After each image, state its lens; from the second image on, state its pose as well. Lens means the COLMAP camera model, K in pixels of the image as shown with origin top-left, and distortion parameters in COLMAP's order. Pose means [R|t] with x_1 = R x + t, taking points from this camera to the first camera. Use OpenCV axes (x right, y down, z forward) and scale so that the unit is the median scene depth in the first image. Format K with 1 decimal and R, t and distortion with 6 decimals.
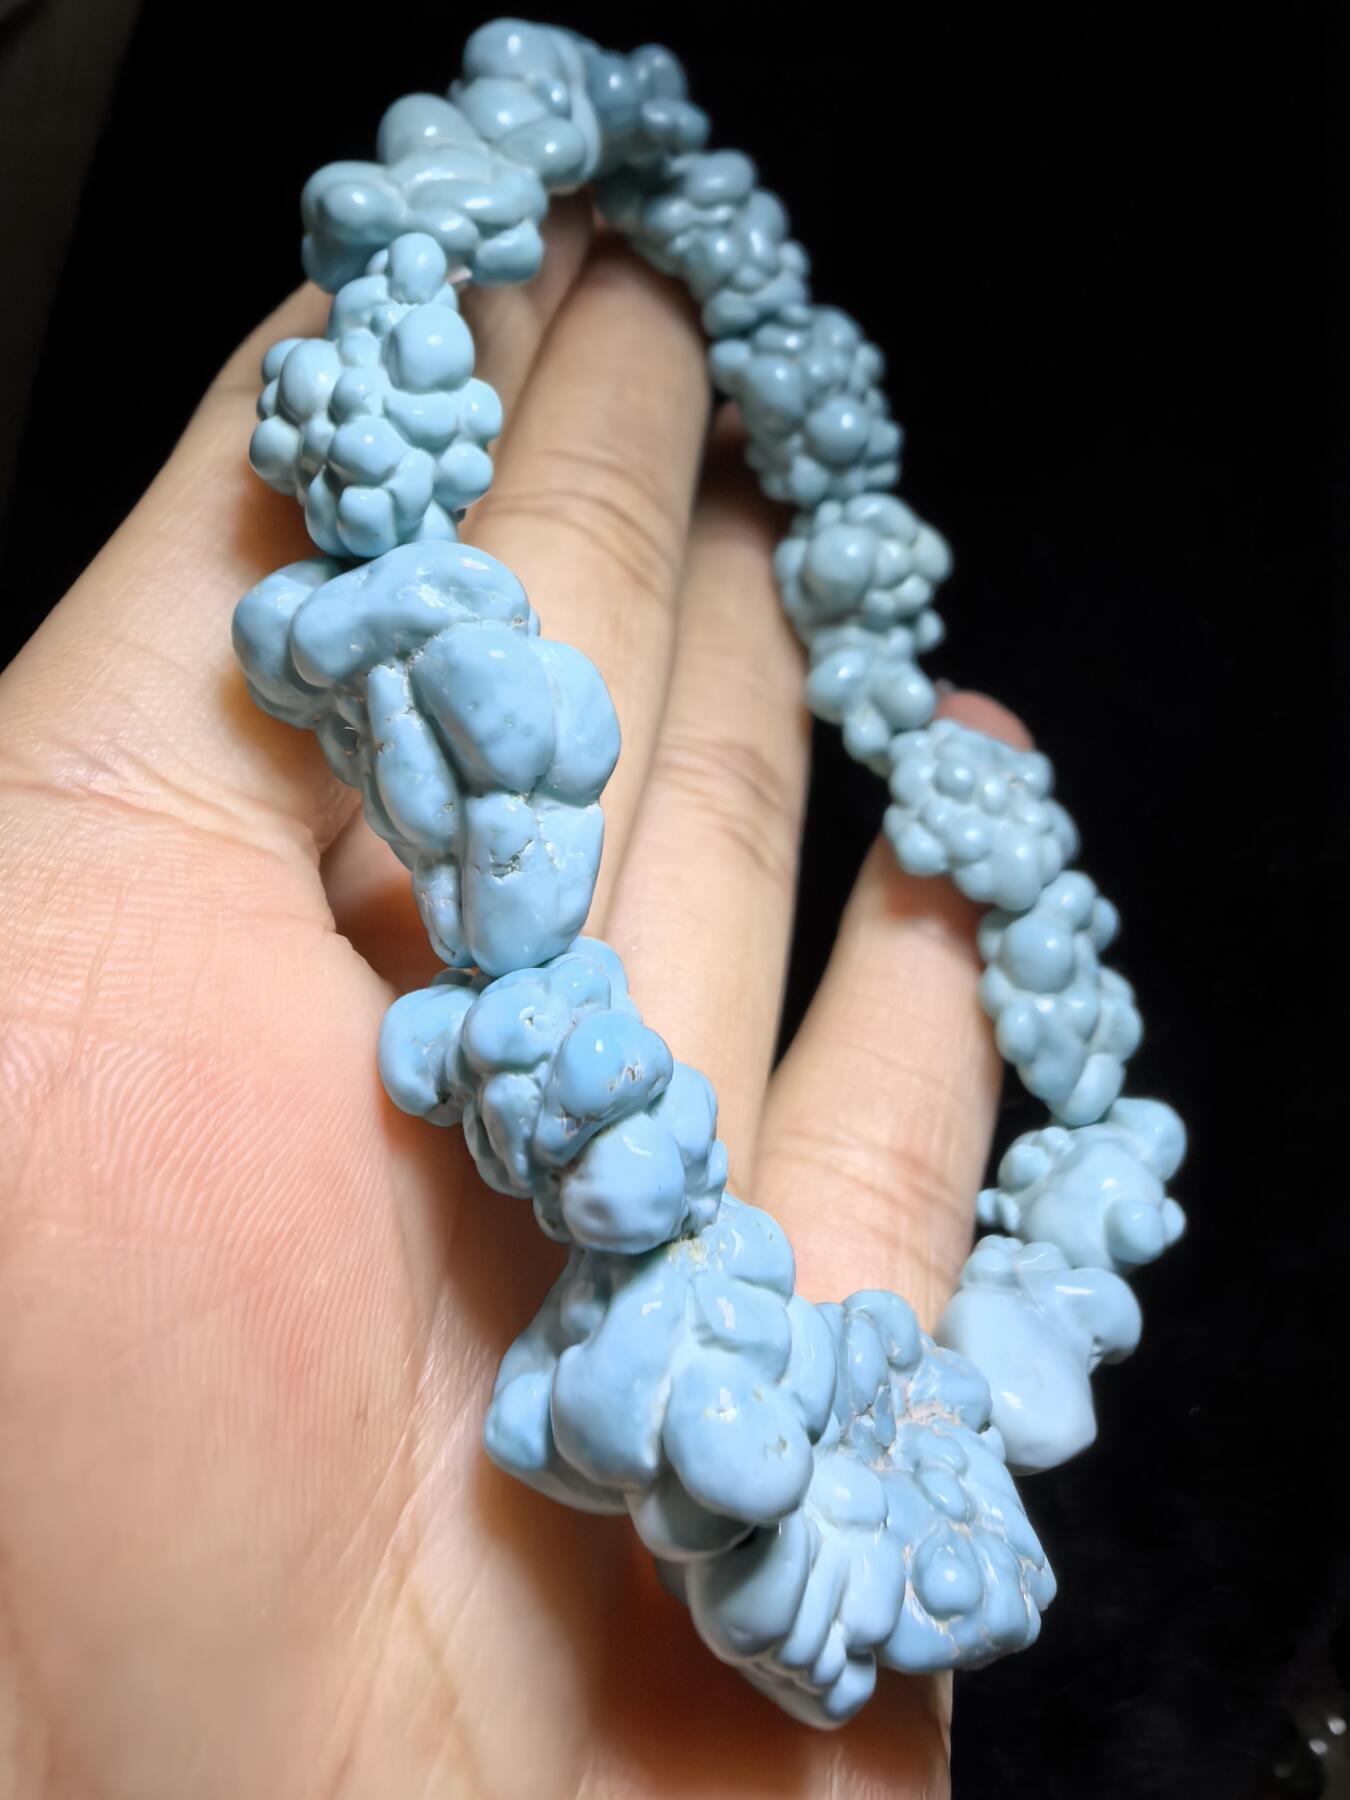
lens RADIAL K [[1483.3, 0, 613.9], [0, 1483.3, 870.4], [0, 0, 1]] dist [0.005508, -0.242175]
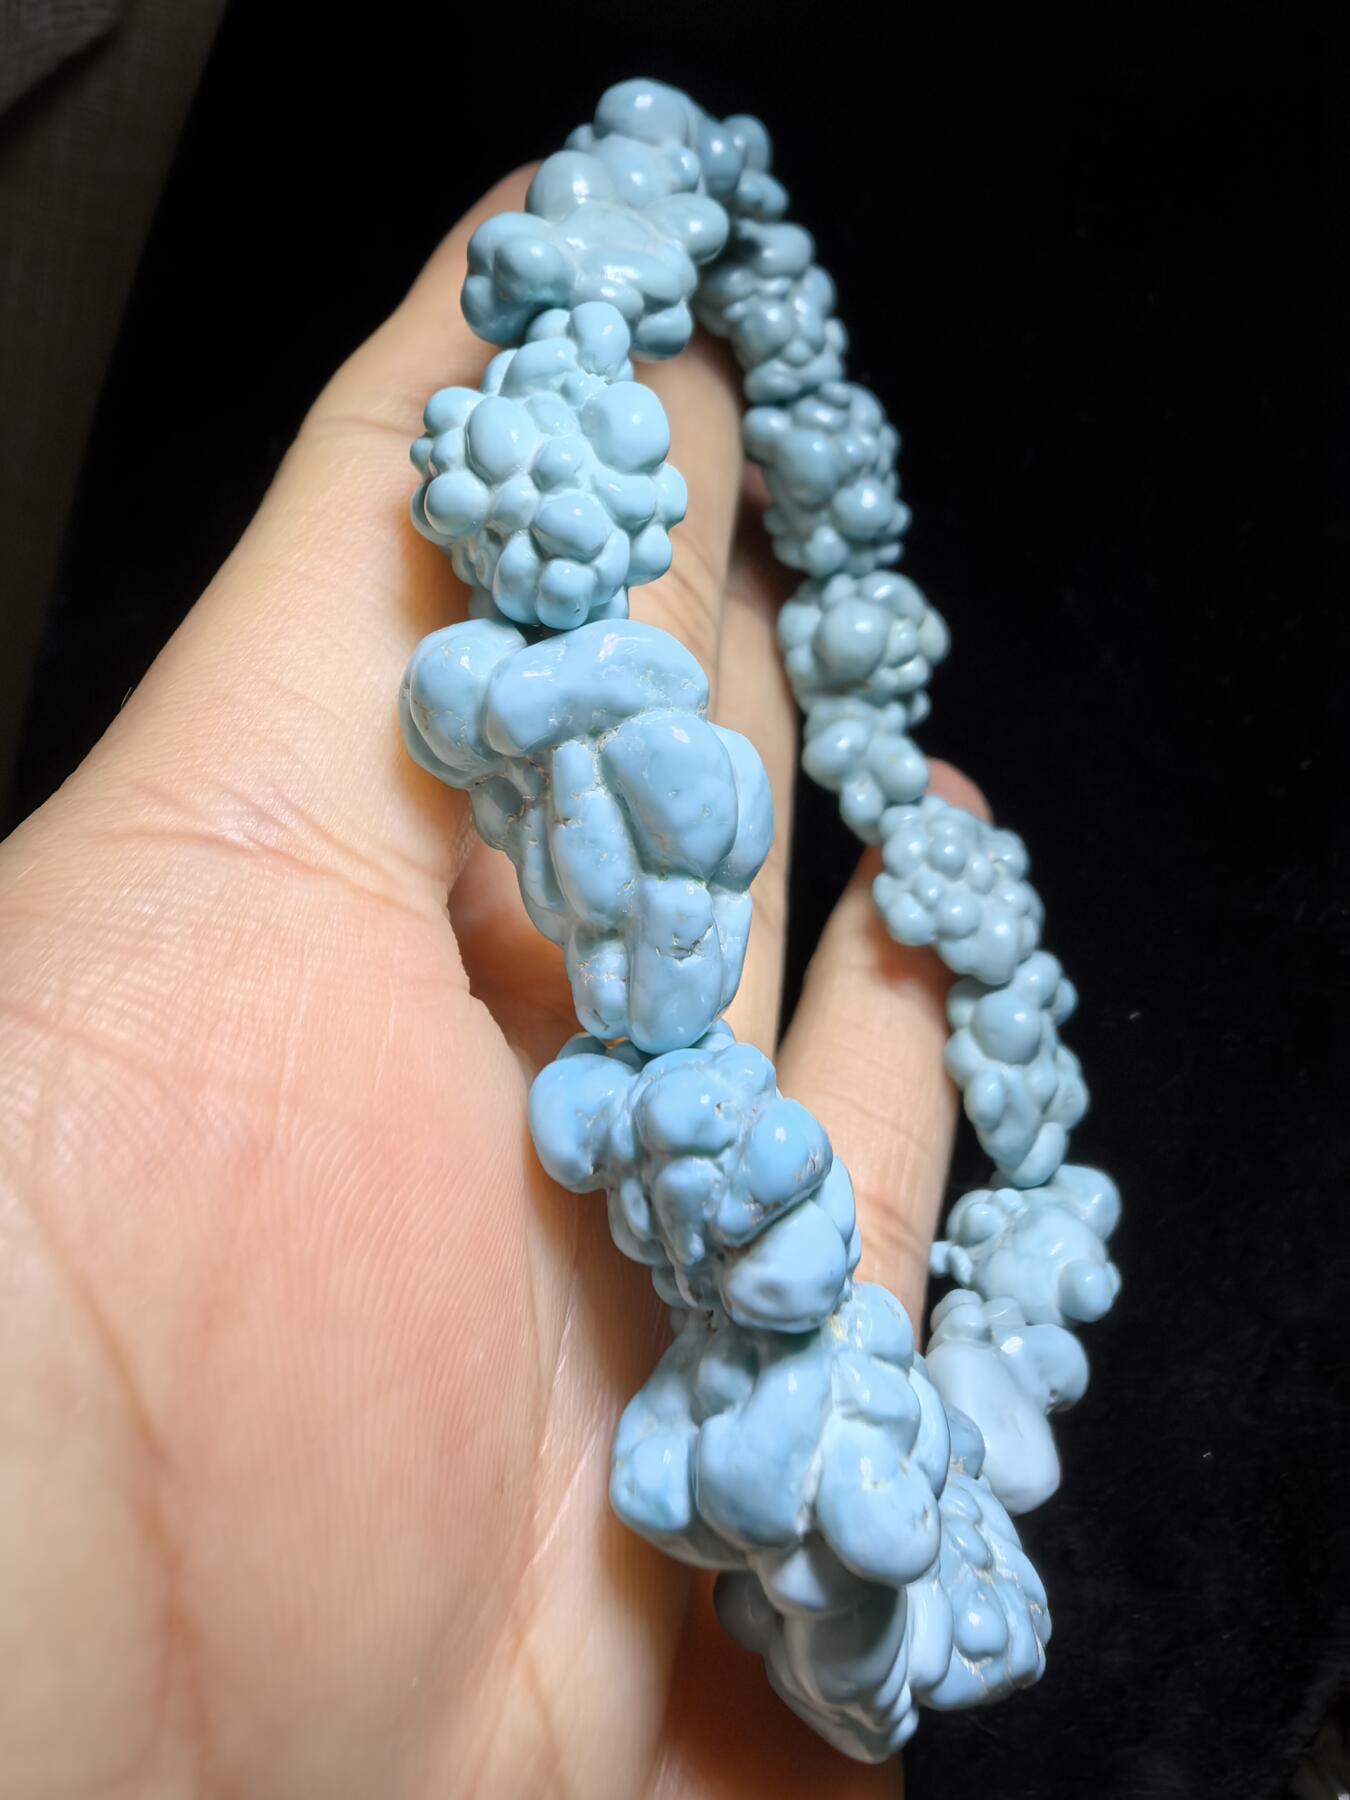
lens RADIAL K [[1500.4, 0, 675.0], [0, 1500.4, 900.0], [0, 0, 1]] dist [-0.002915, -0.248613]
pose [[0.978765, 0.067556, 0.193533, -0.225663], [-0.070729, 0.997450, 0.009524, -0.037378], [-0.192396, -0.023011, 0.981048, -0.006201]]
